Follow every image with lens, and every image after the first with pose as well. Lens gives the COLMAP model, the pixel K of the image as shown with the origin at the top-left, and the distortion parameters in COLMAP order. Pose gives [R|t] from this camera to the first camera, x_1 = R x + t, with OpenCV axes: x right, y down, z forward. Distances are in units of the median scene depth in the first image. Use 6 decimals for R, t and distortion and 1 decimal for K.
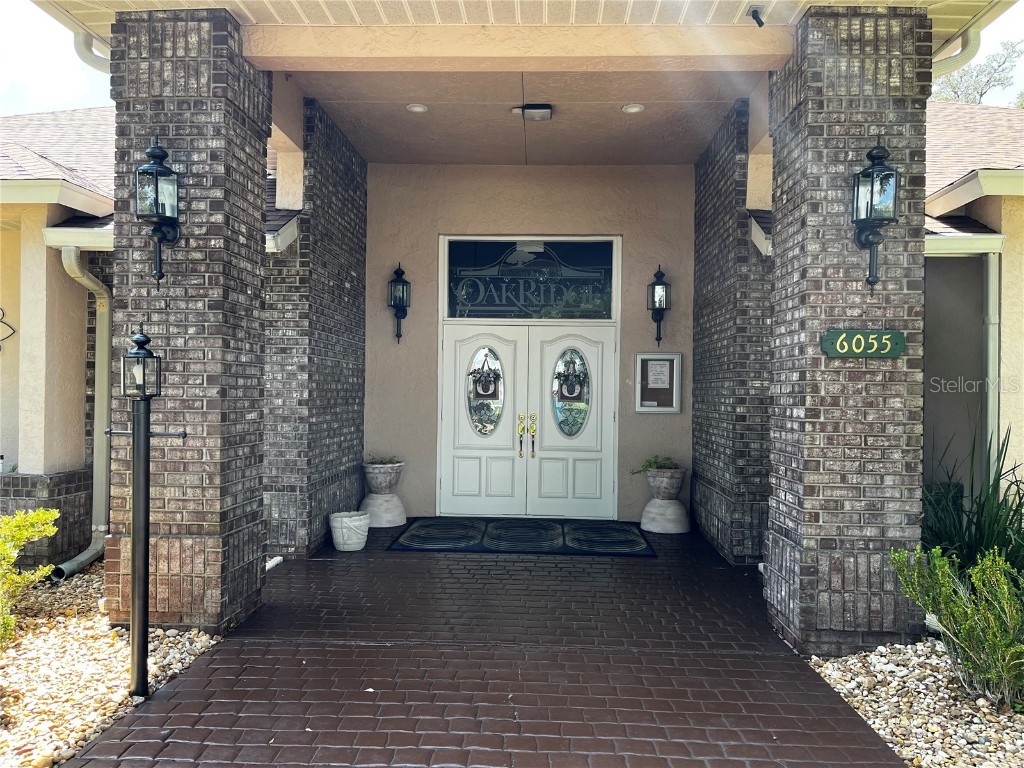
lens RADIAL K [[772.2, 0, 513.0], [0, 772.2, 384.8], [0, 0, 1]] dist [0.008958, 0.002103]
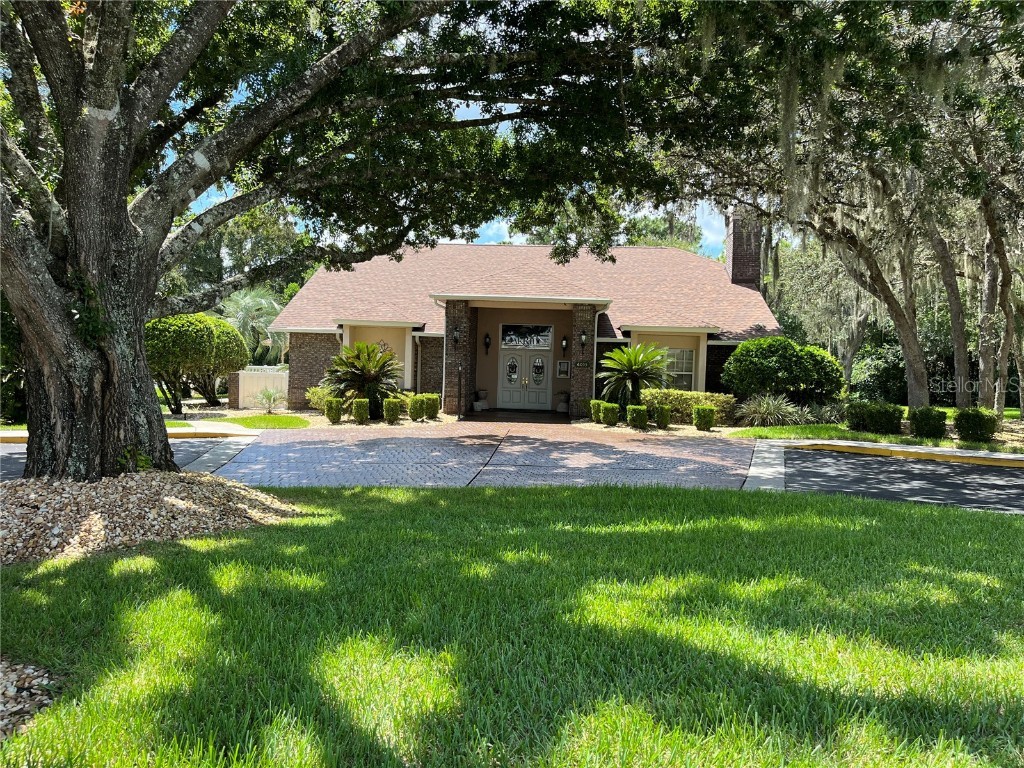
lens RADIAL K [[772.2, 0, 512.2], [0, 772.2, 384.2], [0, 0, 1]] dist [0.008958, 0.002103]
pose [[0.999264, 0.020090, -0.032671, 0.075714], [-0.019149, 0.999400, 0.028875, -0.030909], [0.033231, -0.028228, 0.999049, -2.403100]]
